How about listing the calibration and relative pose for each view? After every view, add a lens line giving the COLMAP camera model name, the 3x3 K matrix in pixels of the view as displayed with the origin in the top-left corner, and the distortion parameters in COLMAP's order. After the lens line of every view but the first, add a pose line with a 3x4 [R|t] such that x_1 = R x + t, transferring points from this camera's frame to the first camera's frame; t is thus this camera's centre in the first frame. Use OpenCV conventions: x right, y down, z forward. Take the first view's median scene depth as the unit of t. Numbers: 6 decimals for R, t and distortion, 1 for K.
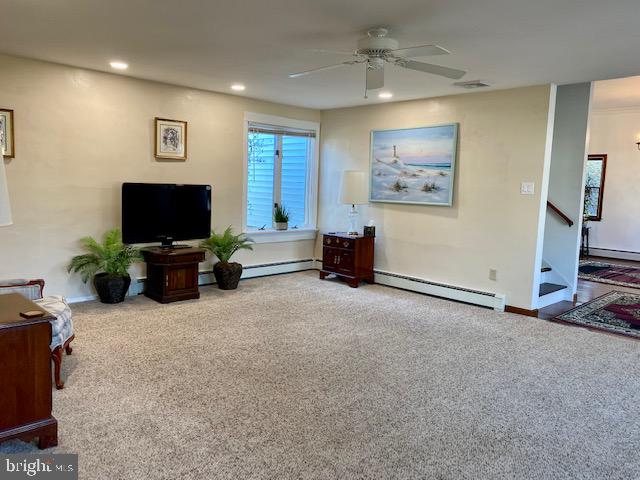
lens RADIAL K [[490.6, 0, 319.6], [0, 490.6, 230.8], [0, 0, 1]] dist [0.060546, -0.065787]
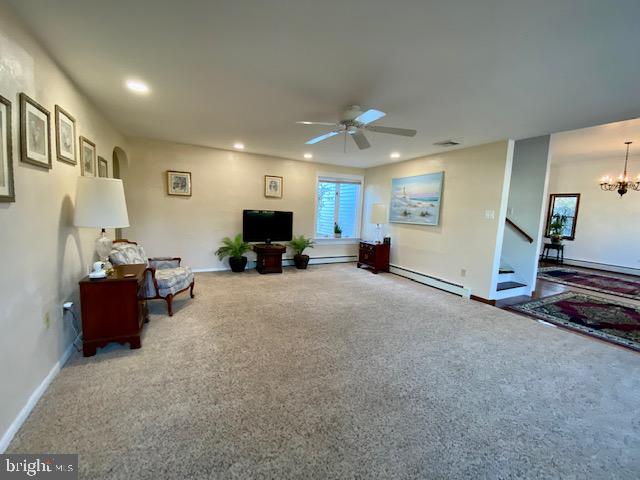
lens RADIAL K [[258.8, 0, 320.1], [0, 258.8, 237.9], [0, 0, 1]] dist [0.046196, -0.039812]
pose [[0.953119, 0.036299, -0.300410, 0.165500], [-0.037647, 0.999290, 0.001303, -0.000266], [0.300245, 0.010067, 0.953809, 0.120723]]
